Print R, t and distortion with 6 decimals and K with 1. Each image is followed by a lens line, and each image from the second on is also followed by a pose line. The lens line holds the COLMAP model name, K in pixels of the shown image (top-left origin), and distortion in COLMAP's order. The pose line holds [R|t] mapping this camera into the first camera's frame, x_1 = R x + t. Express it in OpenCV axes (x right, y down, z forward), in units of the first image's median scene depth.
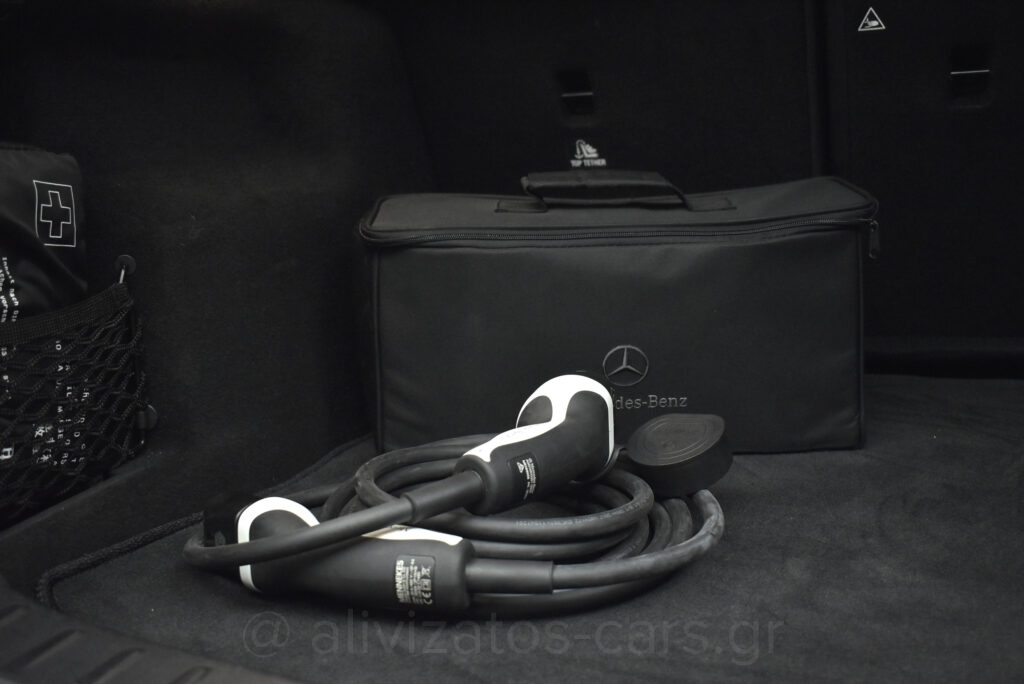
lens RADIAL K [[1047.9, 0, 512.0], [0, 1047.9, 342.0], [0, 0, 1]] dist [-0.070600, 0.008135]
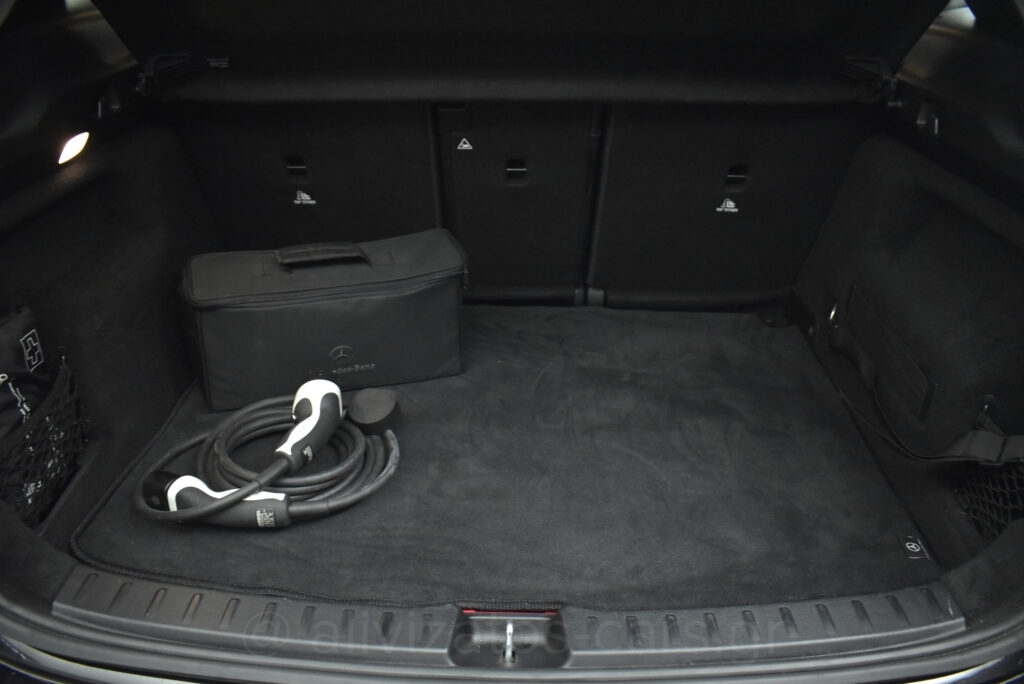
lens RADIAL K [[793.4, 0, 512.0], [0, 793.4, 342.0], [0, 0, 1]] dist [-0.095966, 0.000568]
pose [[0.935251, -0.109994, 0.336461, -0.099137], [0.006663, 0.955800, 0.293944, -0.498296], [-0.353921, -0.272669, 0.894646, -0.463303]]
